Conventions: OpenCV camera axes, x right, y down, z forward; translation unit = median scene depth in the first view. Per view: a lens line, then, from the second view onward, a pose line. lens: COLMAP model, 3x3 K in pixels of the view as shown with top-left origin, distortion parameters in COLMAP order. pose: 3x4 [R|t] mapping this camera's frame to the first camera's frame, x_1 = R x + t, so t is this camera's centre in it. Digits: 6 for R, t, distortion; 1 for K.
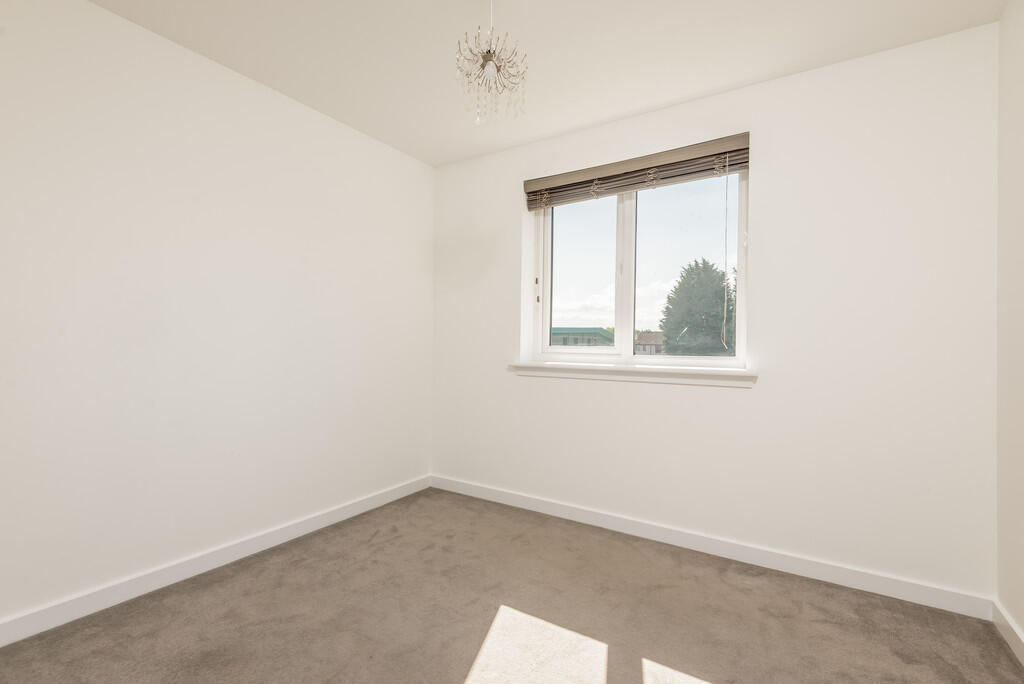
lens RADIAL K [[459.1, 0, 507.8], [0, 459.1, 339.0], [0, 0, 1]] dist [0.001308, 0.000201]
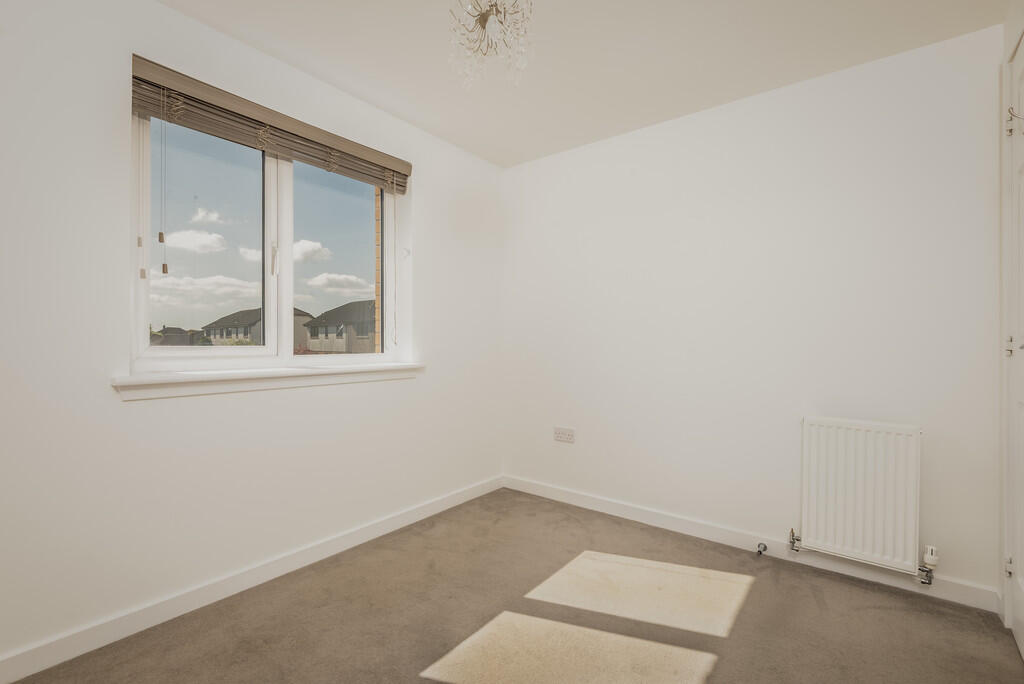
lens RADIAL K [[474.6, 0, 512.0], [0, 474.6, 342.0], [0, 0, 1]] dist [0.010627, -0.001000]
pose [[0.054750, -0.004948, 0.998488, -0.713791], [-0.006572, 0.999964, 0.005315, 0.004055], [-0.998478, -0.006853, 0.054715, 0.682612]]
